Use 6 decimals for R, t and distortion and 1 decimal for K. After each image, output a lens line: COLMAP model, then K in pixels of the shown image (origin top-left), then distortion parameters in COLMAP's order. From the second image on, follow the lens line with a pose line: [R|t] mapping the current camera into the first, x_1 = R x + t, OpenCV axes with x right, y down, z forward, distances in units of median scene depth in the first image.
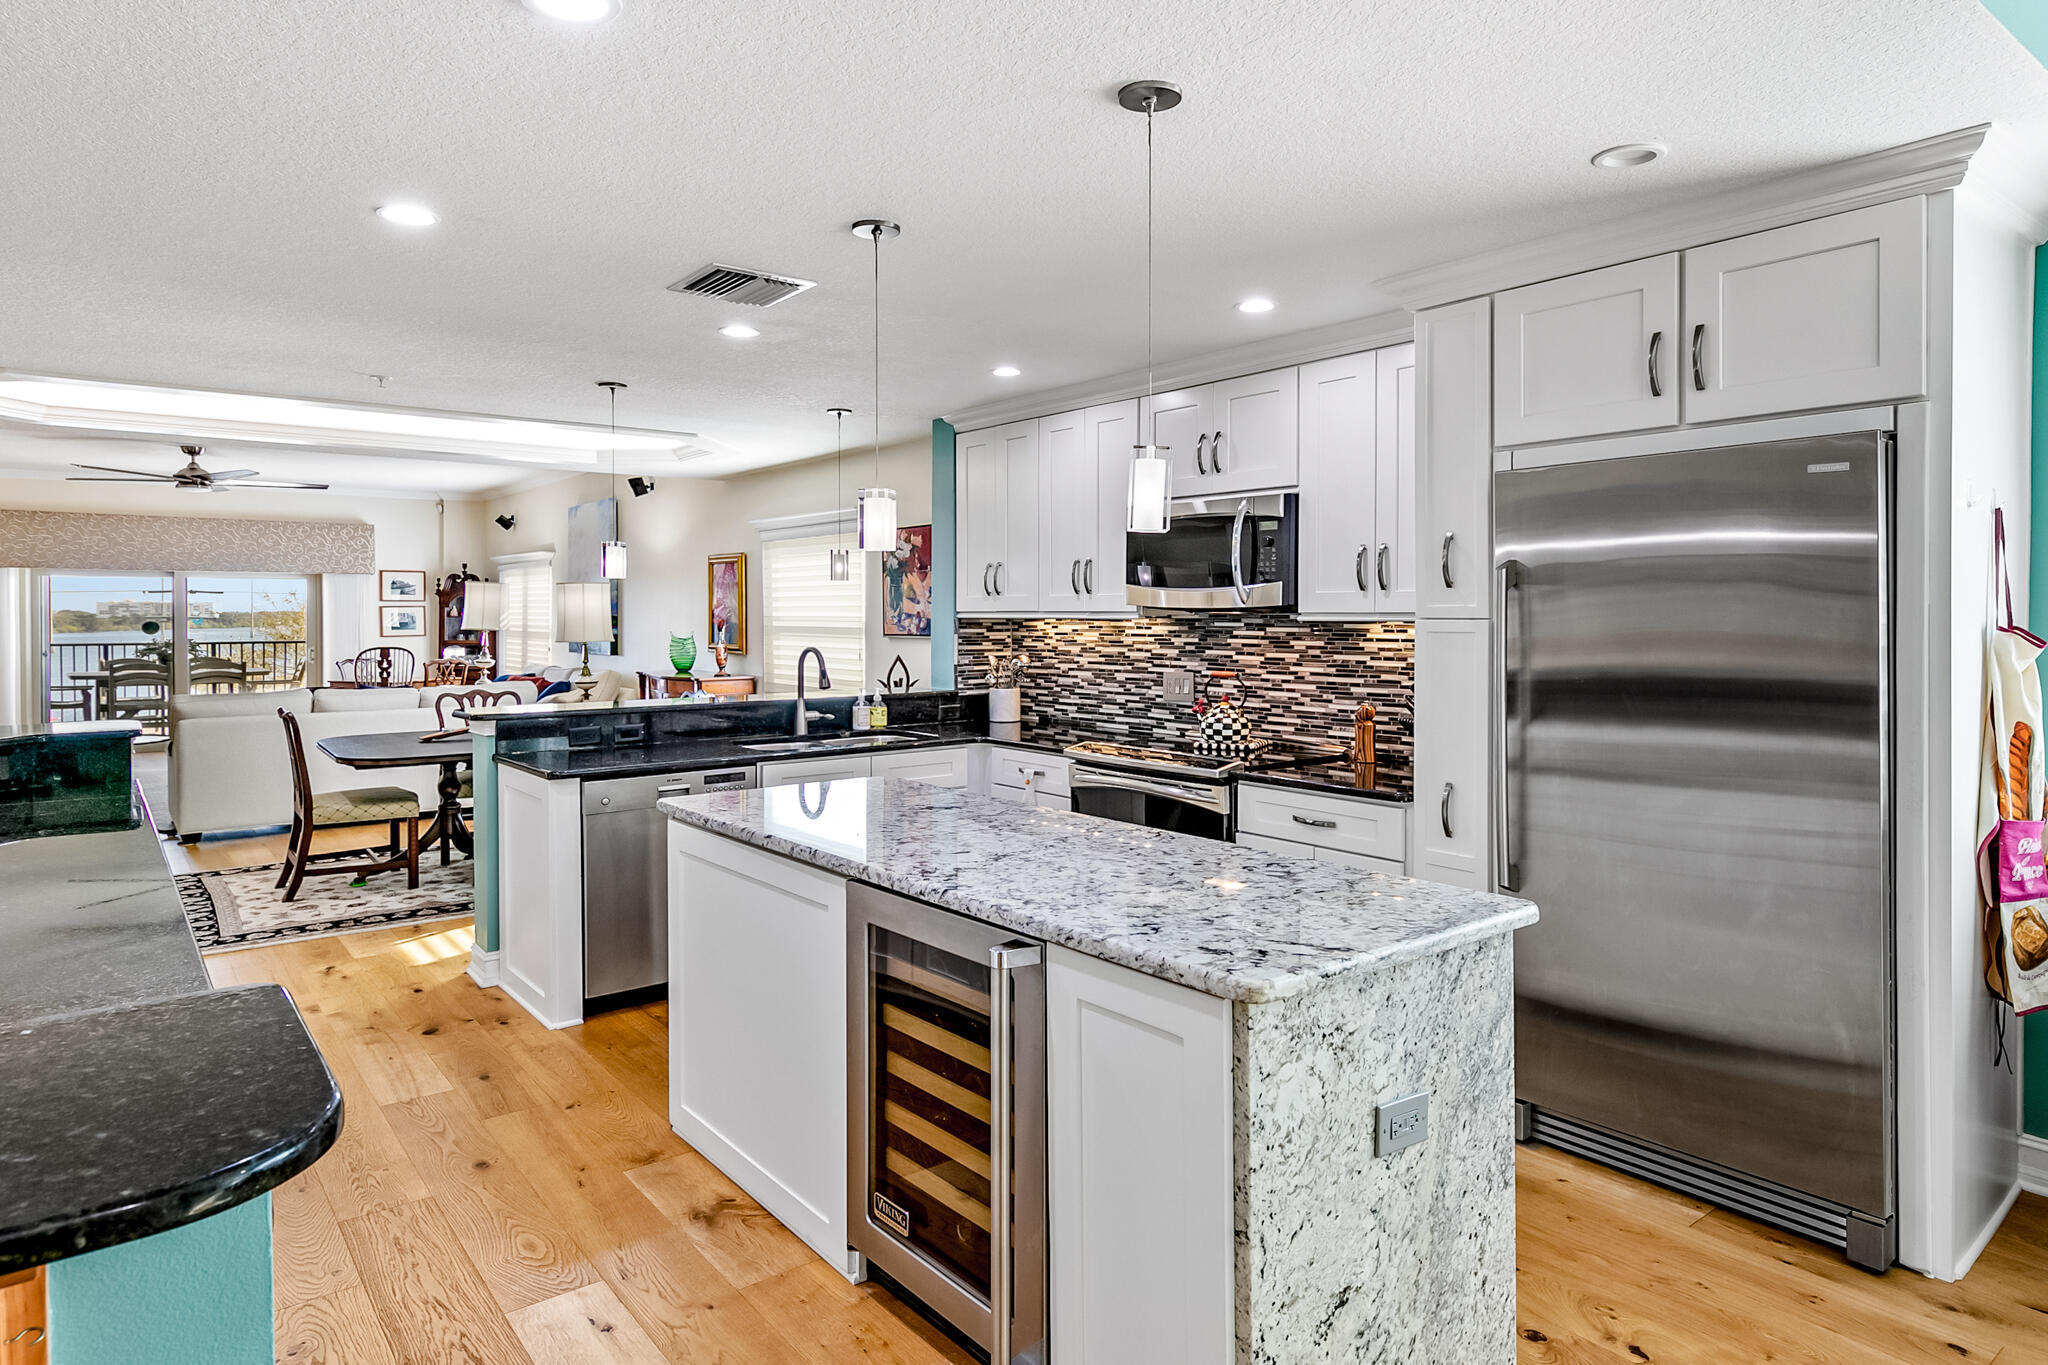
lens RADIAL K [[1146.4, 0, 976.4], [0, 1146.4, 632.0], [0, 0, 1]] dist [-0.005669, 0.006232]
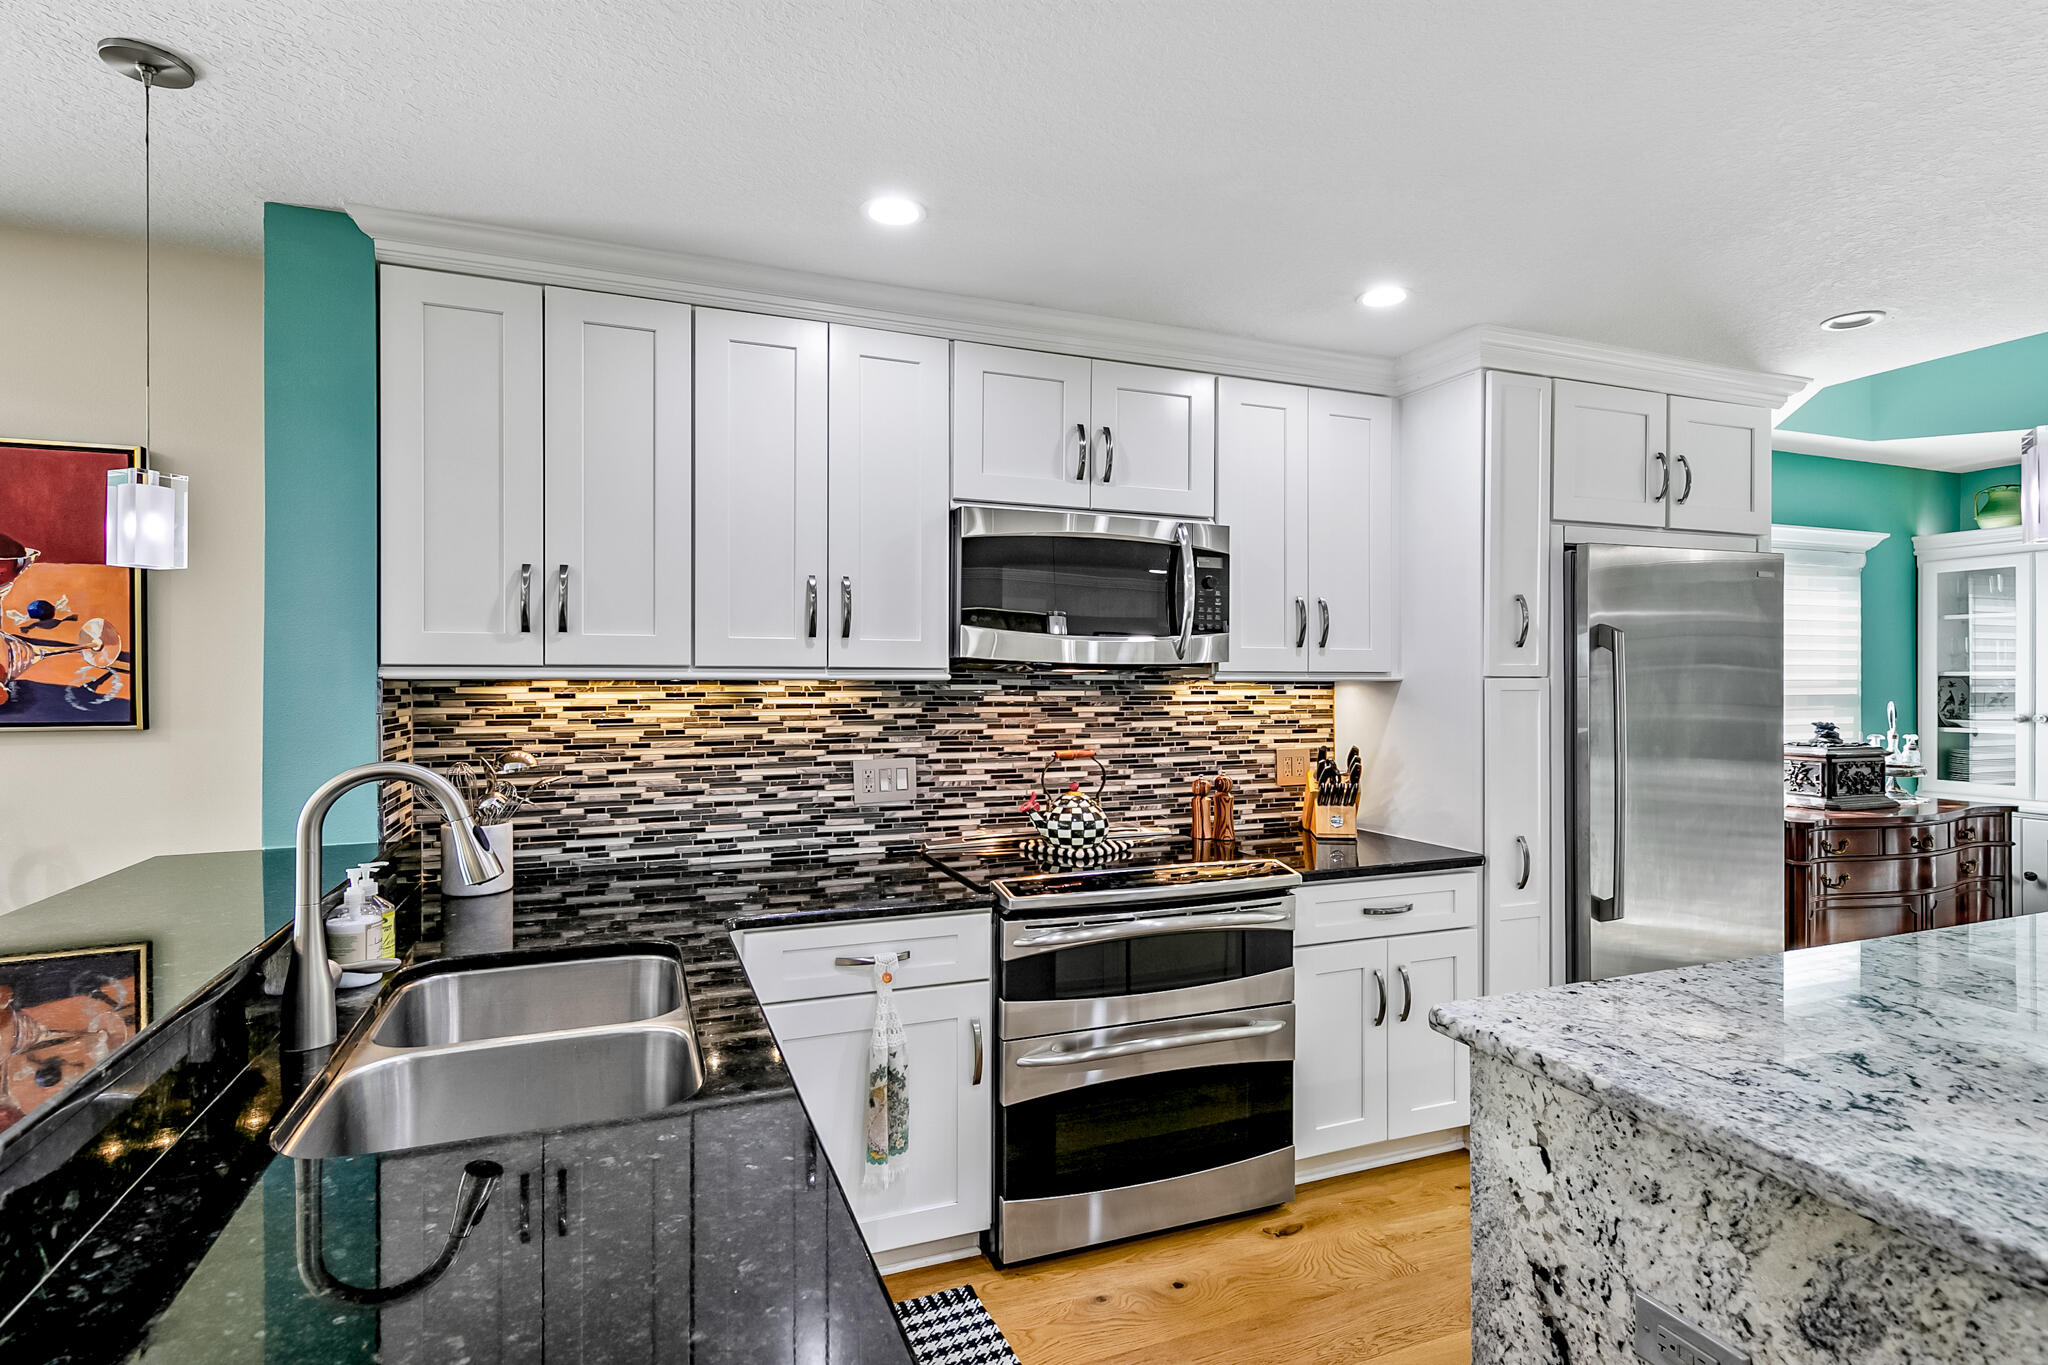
lens RADIAL K [[1034.8, 0, 1012.4], [0, 1034.8, 682.4], [0, 0, 1]] dist [0.010044, -0.003096]
pose [[0.267874, -0.000782, 0.963454, -0.380830], [0.015076, 0.999881, -0.003380, -0.006677], [-0.963336, 0.015430, 0.267854, 0.742731]]
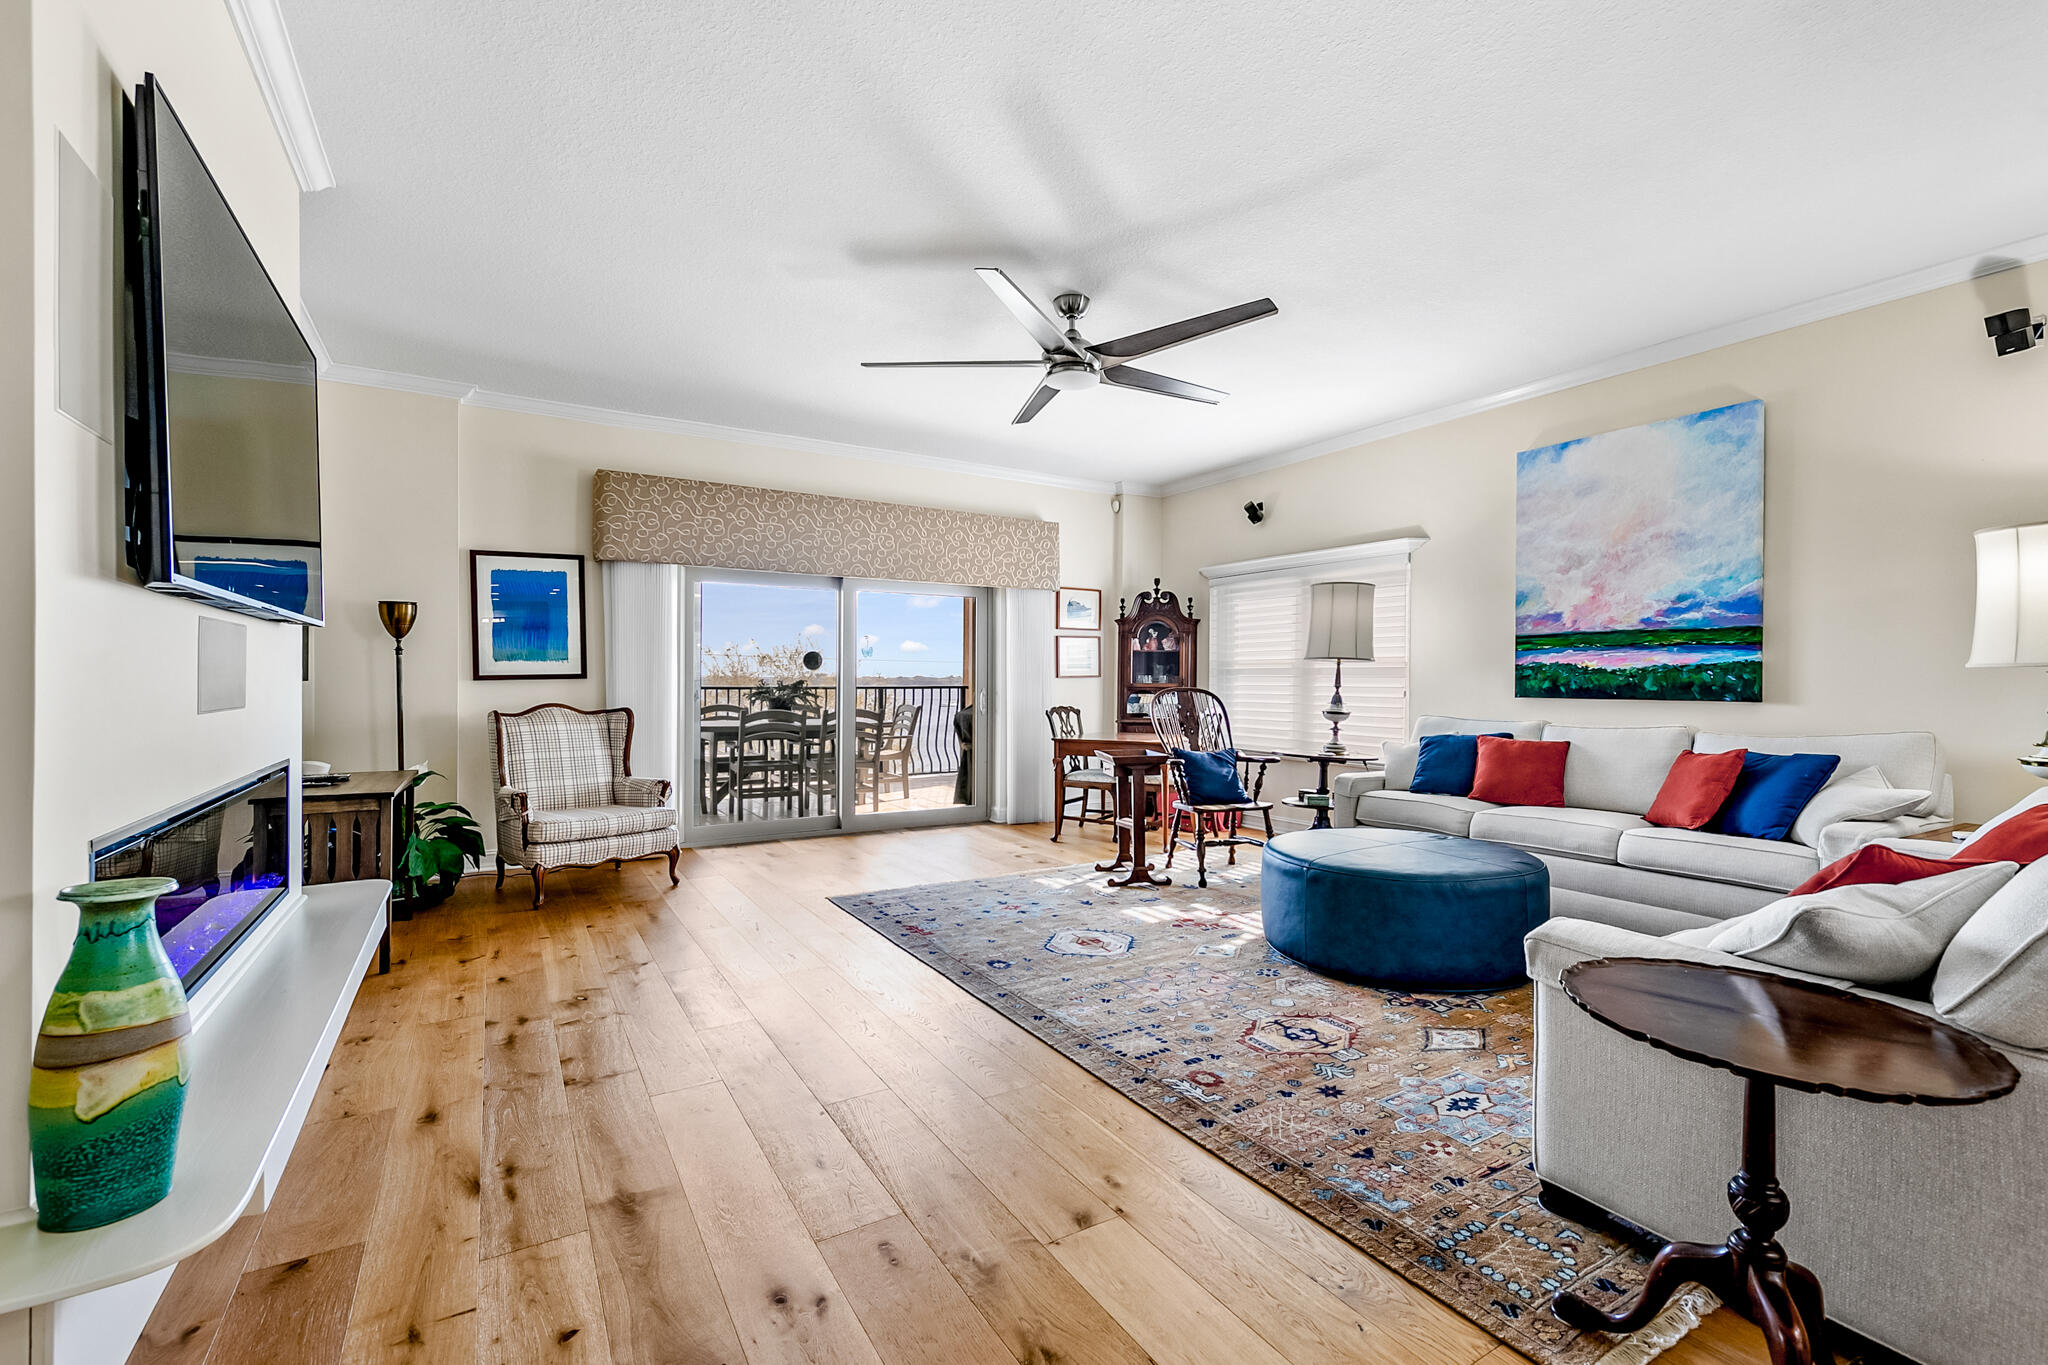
lens RADIAL K [[901.3, 0, 965.0], [0, 901.3, 681.4], [0, 0, 1]] dist [0.001859, 0.000131]
pose [[0.982030, 0.003232, -0.188700, -1.281582], [-0.005234, 0.999935, -0.010110, 0.035368], [0.188655, 0.010916, 0.981983, 1.149794]]
